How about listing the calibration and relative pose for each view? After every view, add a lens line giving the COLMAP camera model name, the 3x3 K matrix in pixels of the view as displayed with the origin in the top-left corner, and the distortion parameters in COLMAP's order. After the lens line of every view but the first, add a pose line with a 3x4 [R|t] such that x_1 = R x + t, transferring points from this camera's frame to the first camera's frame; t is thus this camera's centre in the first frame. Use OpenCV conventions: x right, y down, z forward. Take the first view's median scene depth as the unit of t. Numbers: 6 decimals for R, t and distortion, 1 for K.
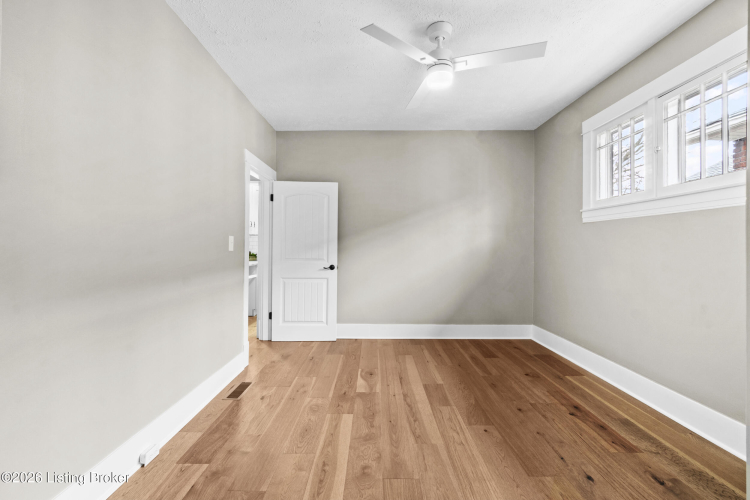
lens RADIAL K [[321.9, 0, 369.6], [0, 321.9, 250.1], [0, 0, 1]] dist [-0.003131, 0.000015]
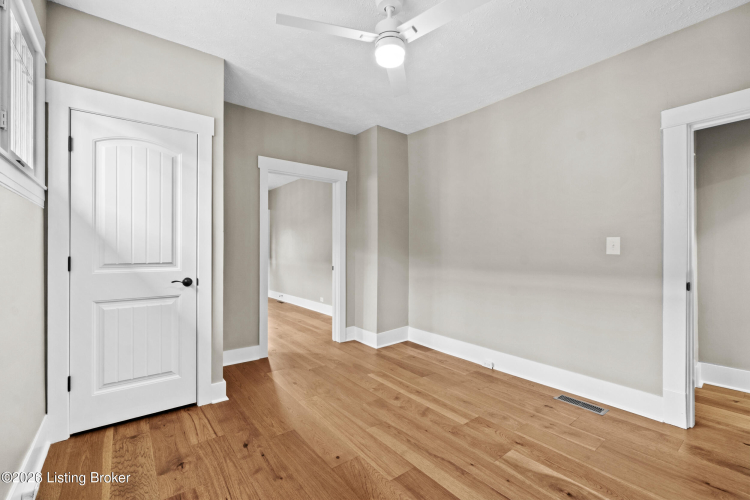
lens RADIAL K [[321.9, 0, 369.6], [0, 321.9, 250.1], [0, 0, 1]] dist [-0.003131, 0.000015]
pose [[-0.787418, -0.003621, -0.616408, 0.836015], [-0.006938, 0.999971, 0.002987, -0.008114], [0.616380, 0.006629, -0.787421, 1.742051]]
